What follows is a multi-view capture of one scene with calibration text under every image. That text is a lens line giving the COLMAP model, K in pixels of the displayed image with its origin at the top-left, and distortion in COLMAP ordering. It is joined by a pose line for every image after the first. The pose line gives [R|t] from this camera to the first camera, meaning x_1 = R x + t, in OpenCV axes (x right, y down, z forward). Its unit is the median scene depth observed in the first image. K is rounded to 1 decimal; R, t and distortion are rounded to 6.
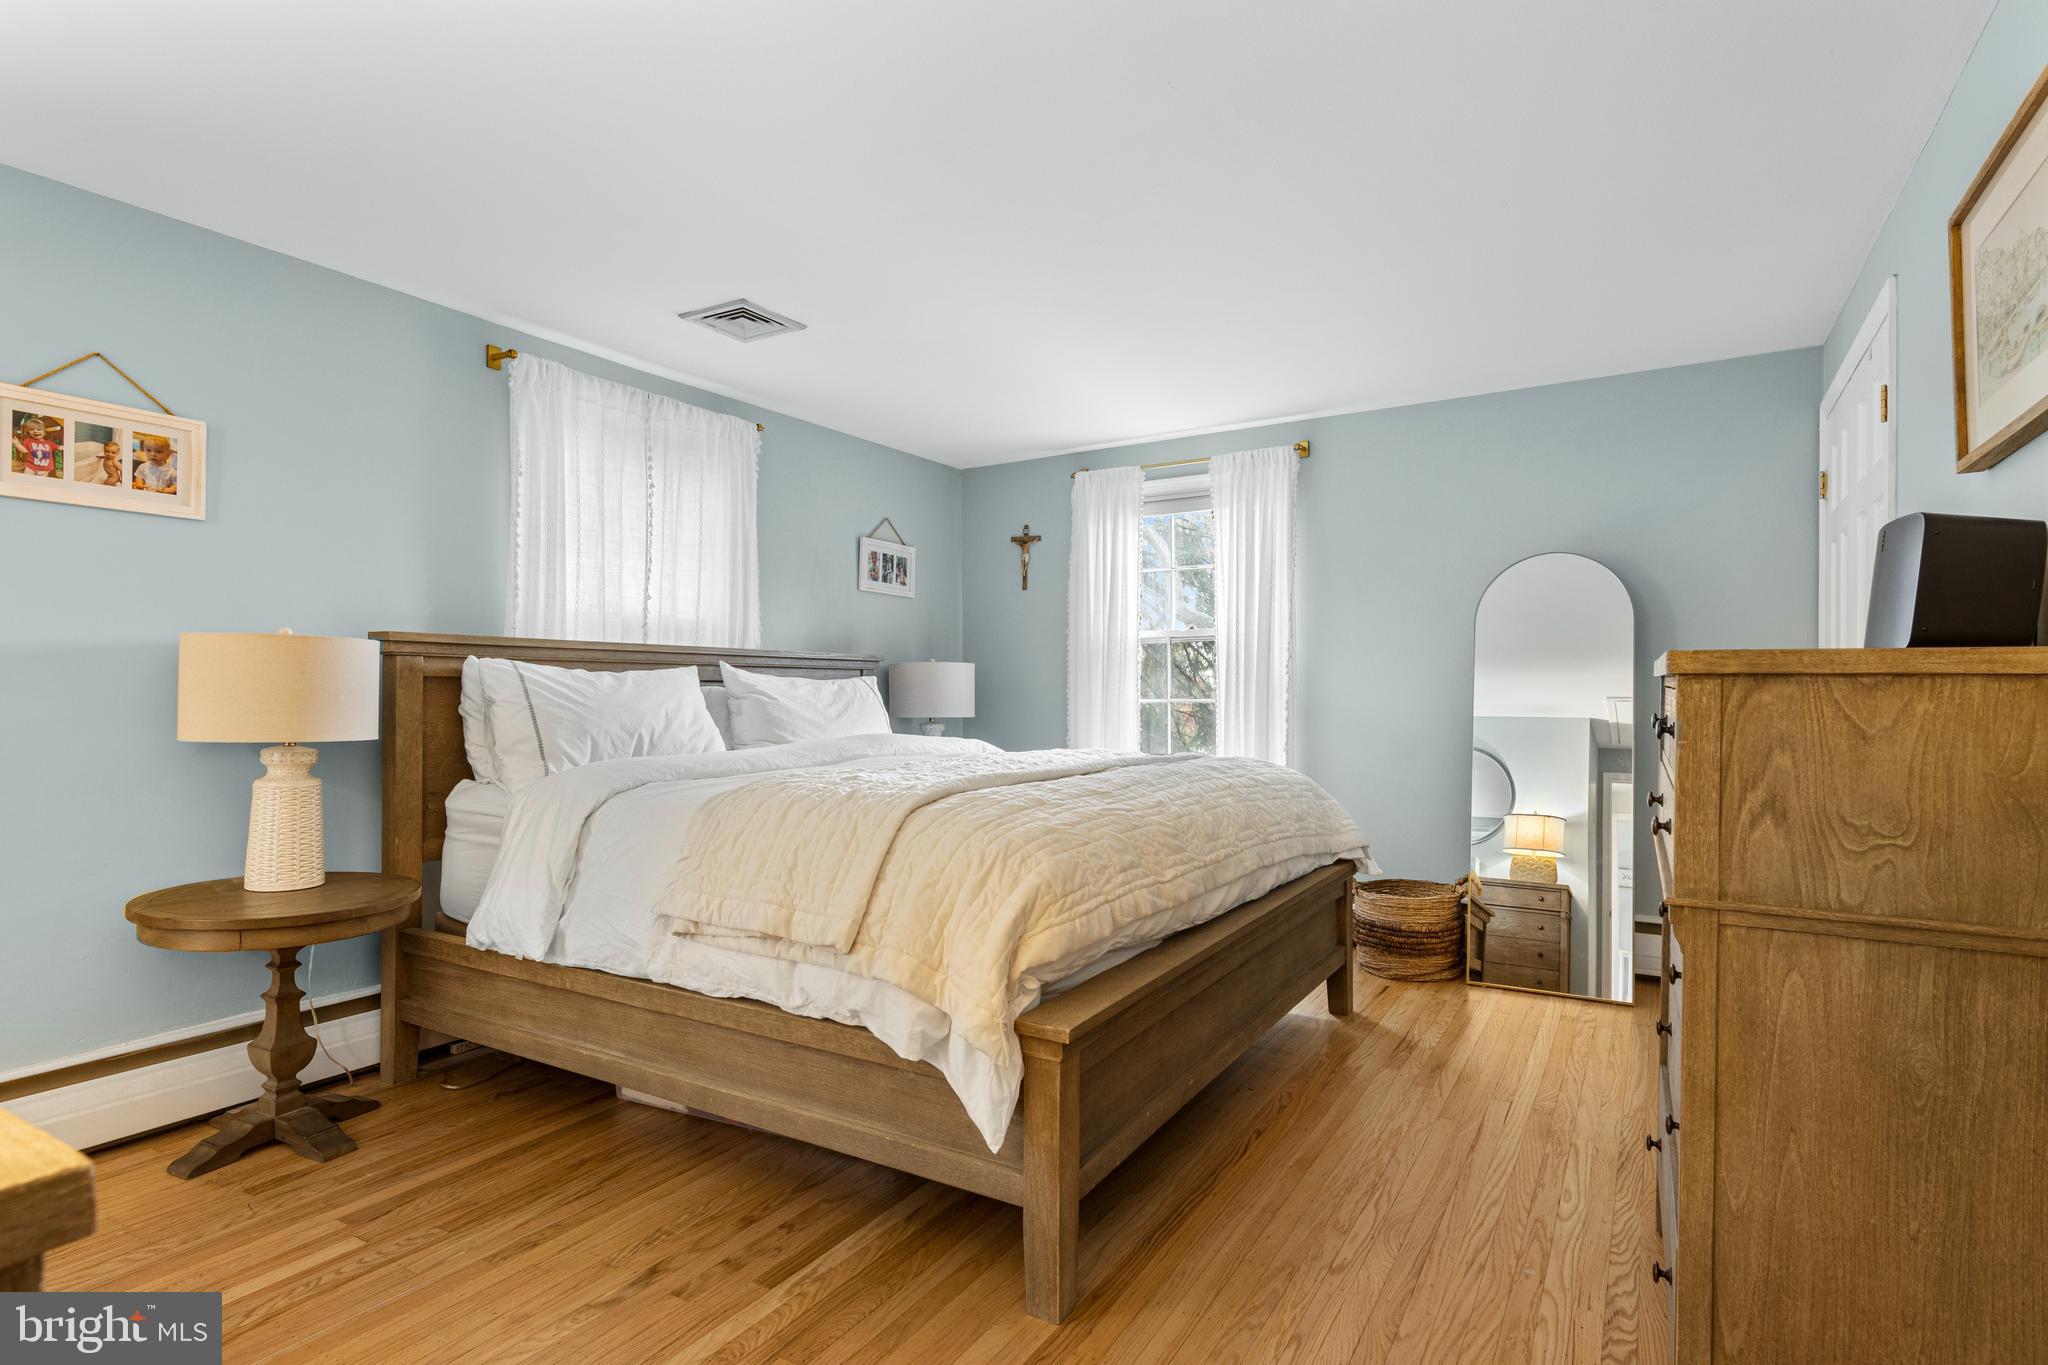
lens RADIAL K [[1048.3, 0, 1020.5], [0, 1048.3, 688.4], [0, 0, 1]] dist [0.001016, -0.000189]
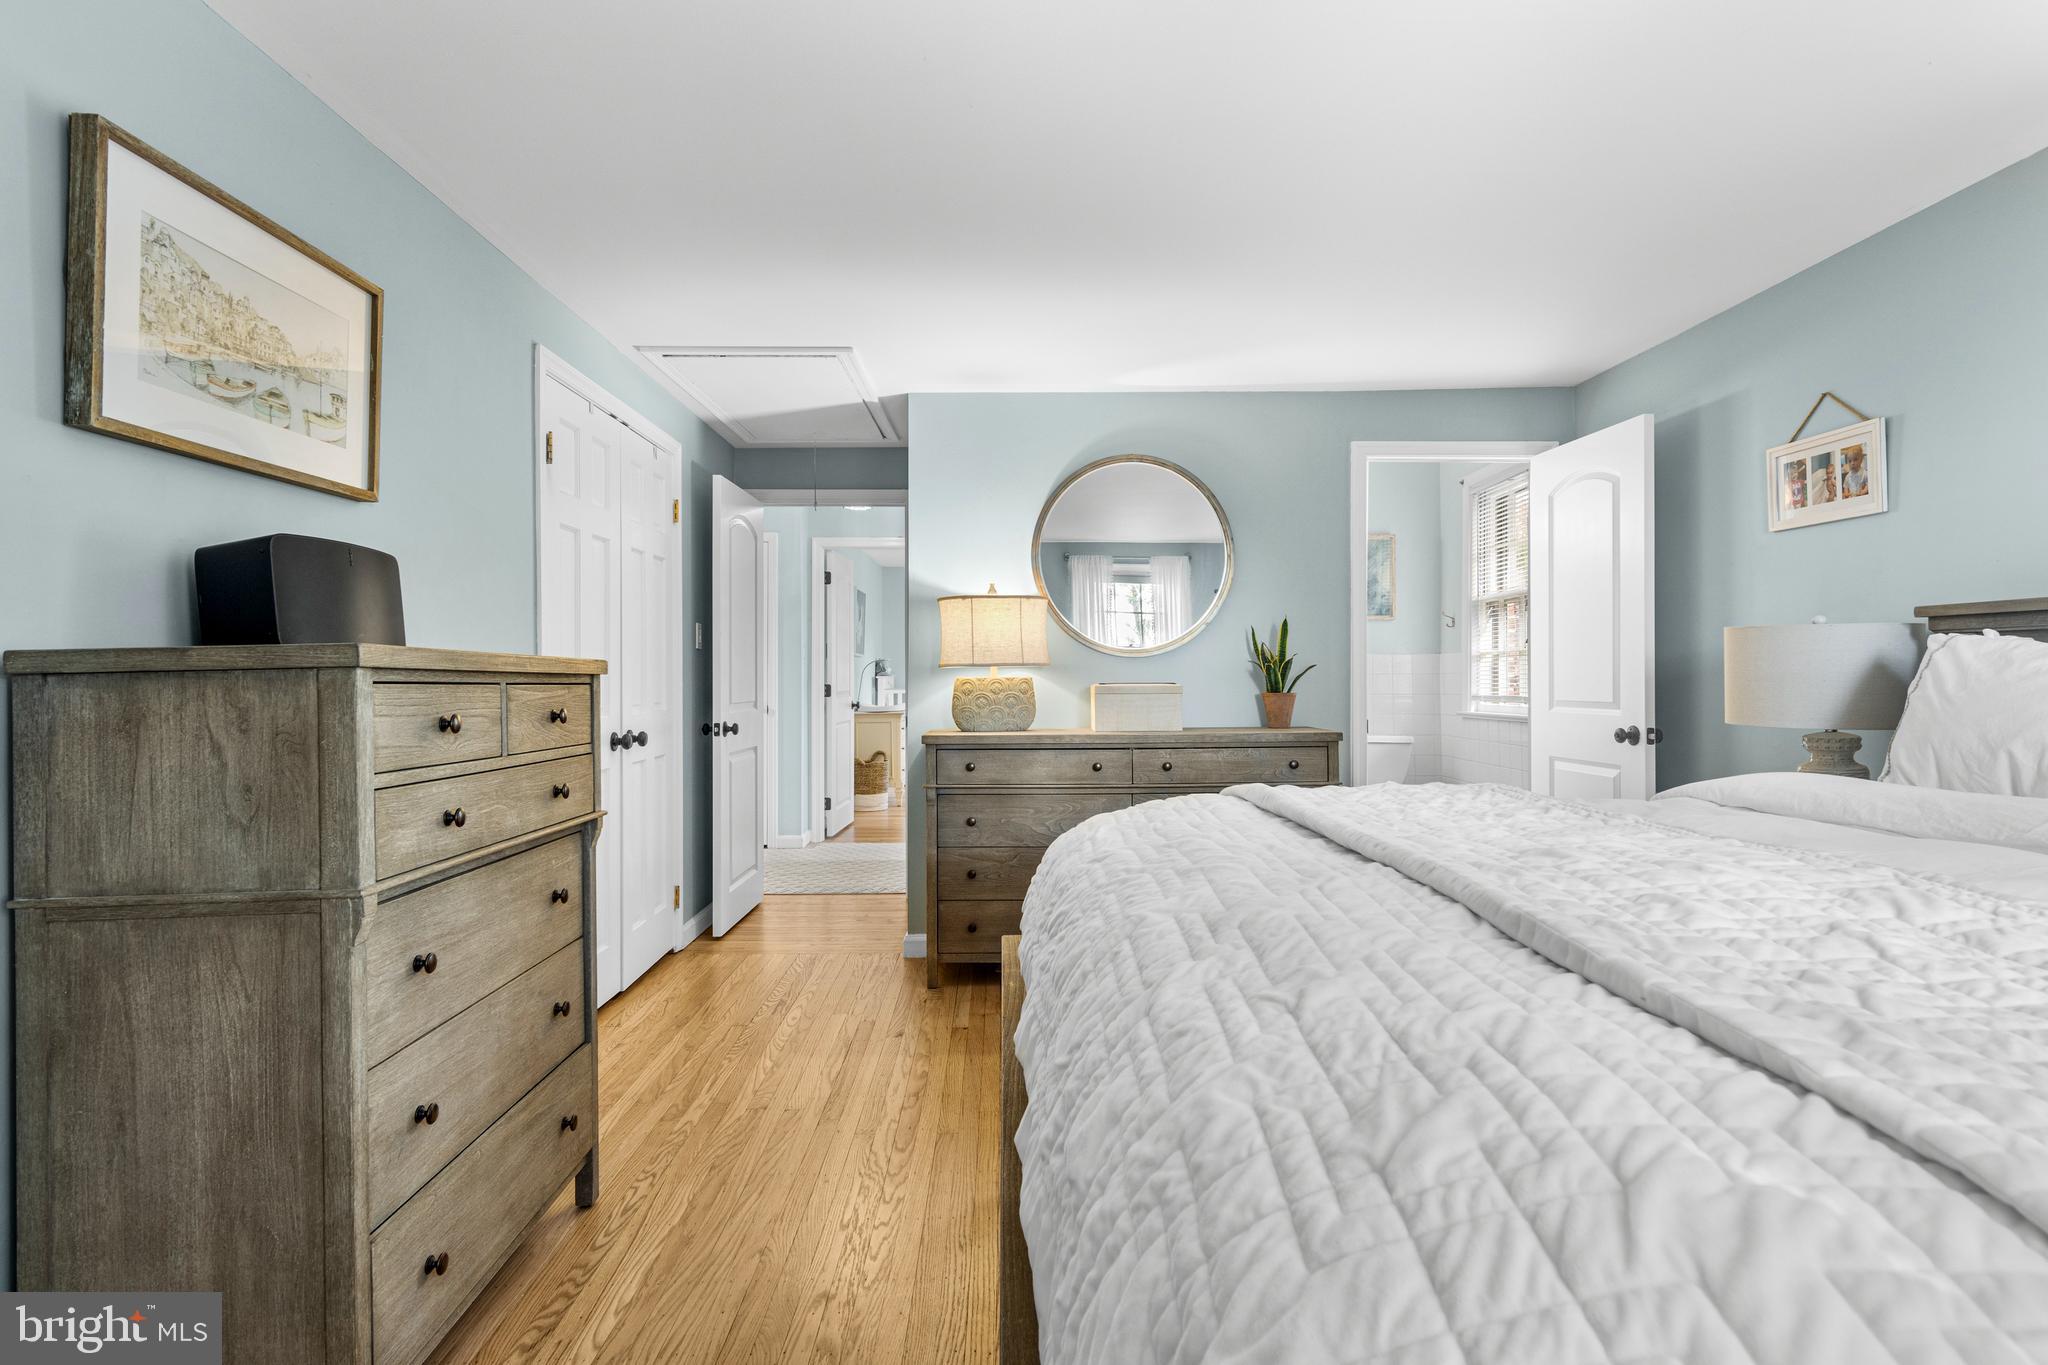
lens RADIAL K [[1048.3, 0, 1022.8], [0, 1048.3, 676.0], [0, 0, 1]] dist [0.001016, -0.000189]
pose [[-0.848019, 0.002434, -0.529961, 0.508608], [0.005440, 0.999977, -0.004113, 0.000655], [0.529939, -0.006371, -0.848012, 1.495795]]
